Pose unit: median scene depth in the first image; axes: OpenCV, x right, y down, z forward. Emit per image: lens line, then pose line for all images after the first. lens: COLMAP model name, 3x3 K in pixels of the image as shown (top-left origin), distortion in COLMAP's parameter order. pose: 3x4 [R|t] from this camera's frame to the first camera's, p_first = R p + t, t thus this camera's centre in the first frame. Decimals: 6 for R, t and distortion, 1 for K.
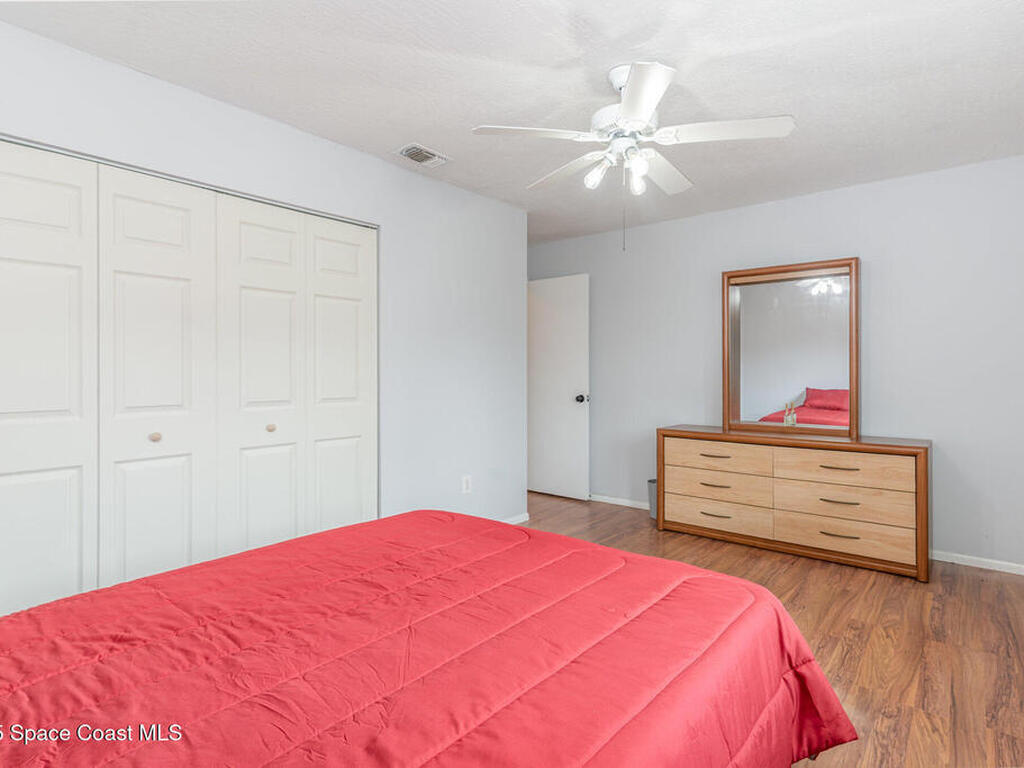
lens RADIAL K [[549.9, 0, 512.8], [0, 549.9, 380.2], [0, 0, 1]] dist [-0.004540, 0.003872]
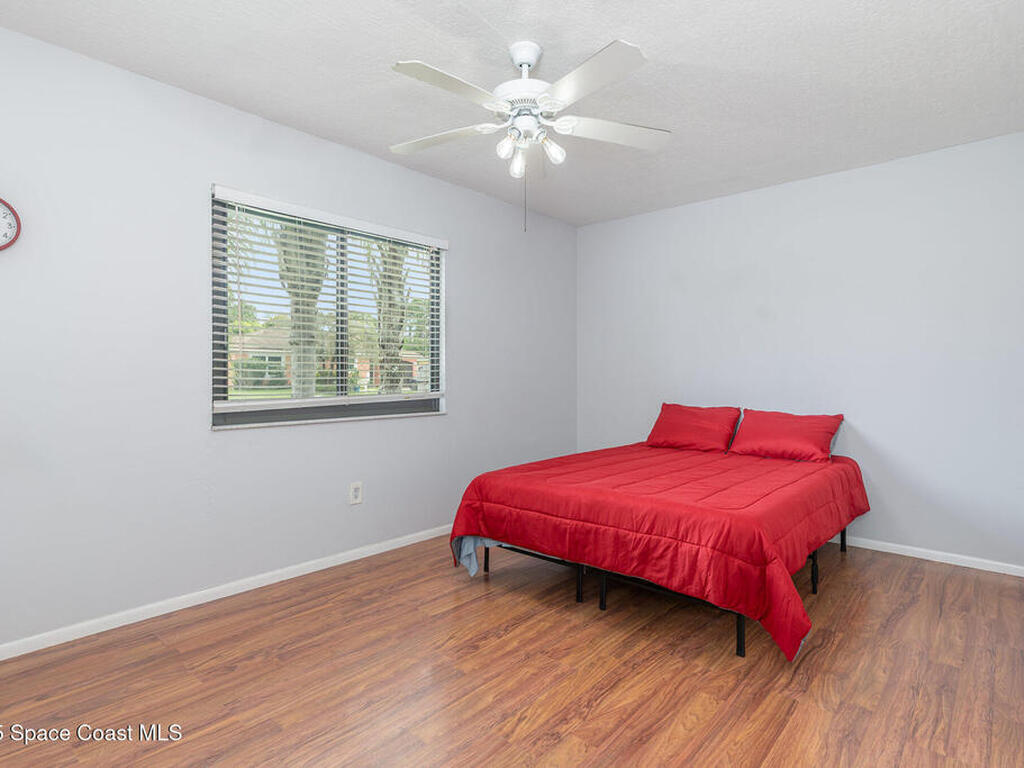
lens RADIAL K [[549.9, 0, 510.6], [0, 549.9, 384.3], [0, 0, 1]] dist [-0.004540, 0.003872]
pose [[-0.999520, -0.005745, 0.030428, 0.204069], [-0.004872, 0.999577, 0.028689, 0.002837], [-0.030580, 0.028527, -0.999125, 2.000829]]
